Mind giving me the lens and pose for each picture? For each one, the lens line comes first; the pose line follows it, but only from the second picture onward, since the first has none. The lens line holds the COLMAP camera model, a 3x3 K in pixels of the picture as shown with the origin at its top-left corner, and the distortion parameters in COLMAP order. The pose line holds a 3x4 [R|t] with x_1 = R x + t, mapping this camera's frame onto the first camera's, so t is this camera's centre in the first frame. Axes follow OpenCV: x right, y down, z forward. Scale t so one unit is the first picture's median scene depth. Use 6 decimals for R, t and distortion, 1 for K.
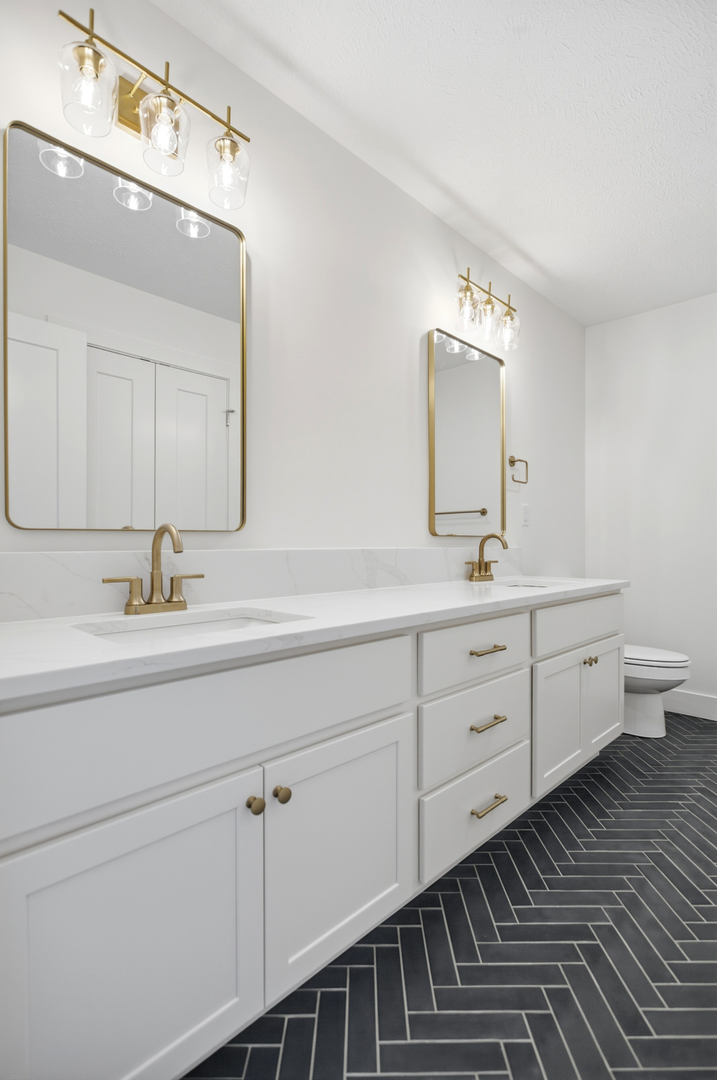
lens RADIAL K [[518.3, 0, 364.8], [0, 518.3, 547.2], [0, 0, 1]] dist [-0.021981, 0.003677]
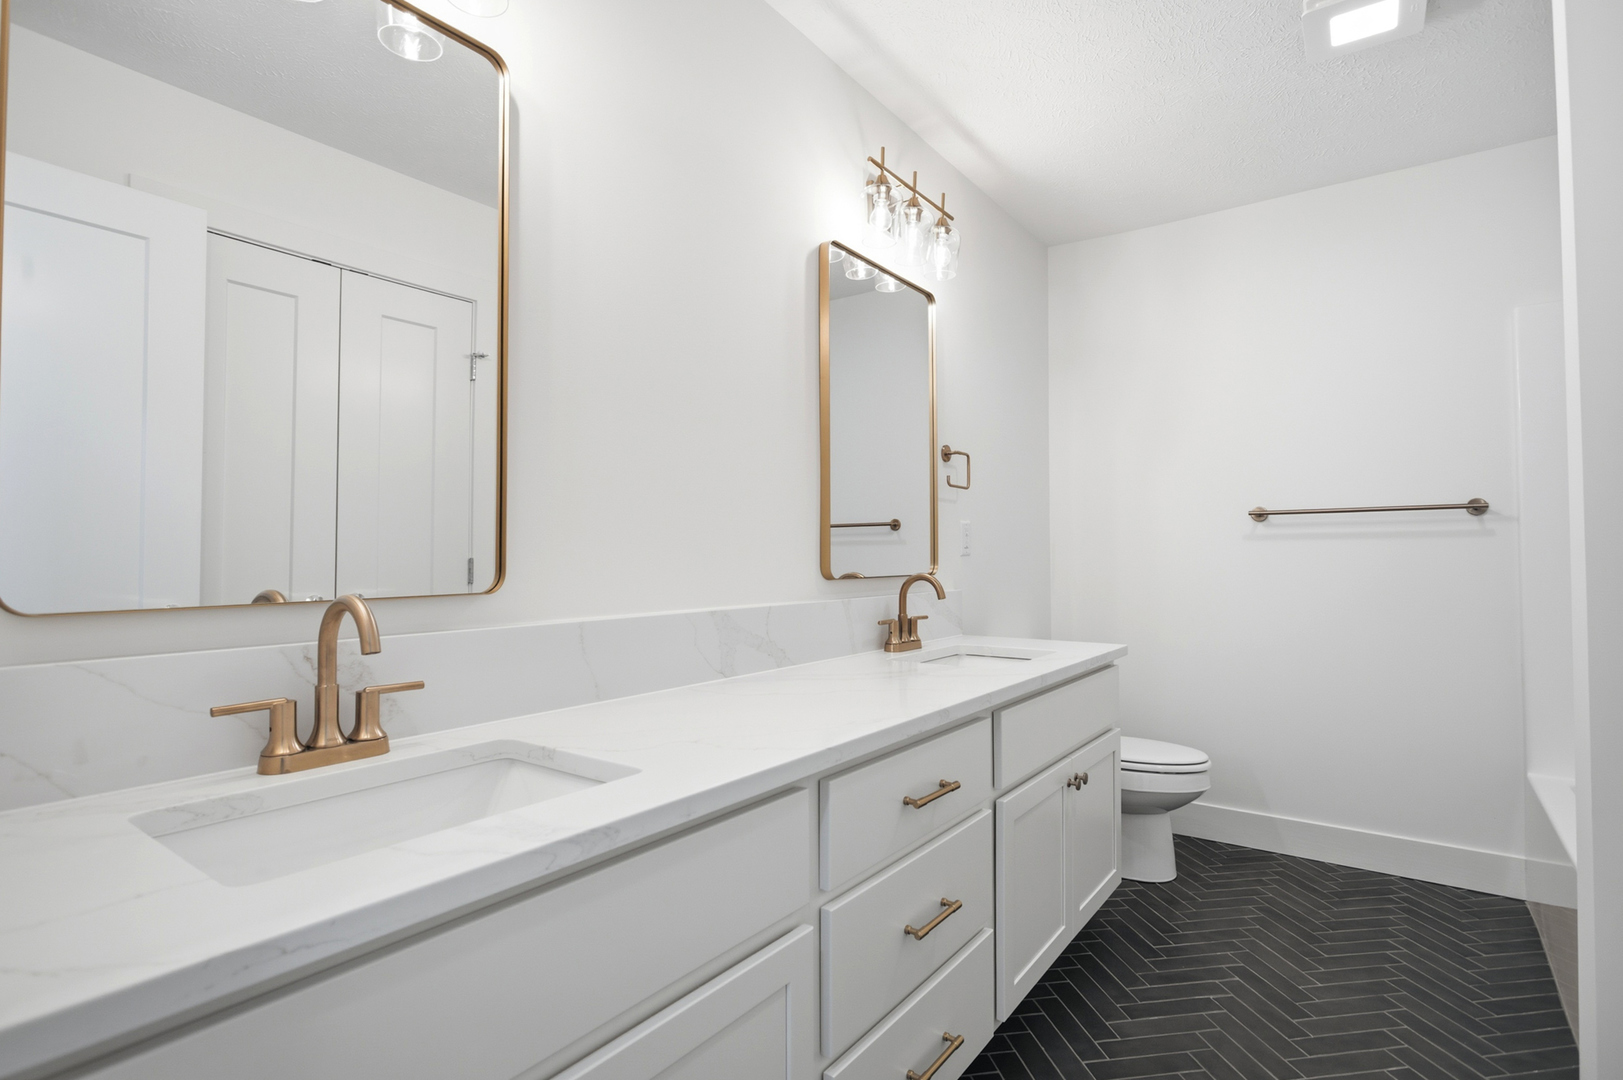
lens RADIAL K [[778.9, 0, 815.2], [0, 778.9, 524.8], [0, 0, 1]] dist [-0.021981, 0.003677]
pose [[0.987690, 0.001800, 0.156415, -0.026881], [0.001798, 0.999737, -0.022861, -0.070811], [-0.156415, 0.022861, 0.987427, 0.106943]]
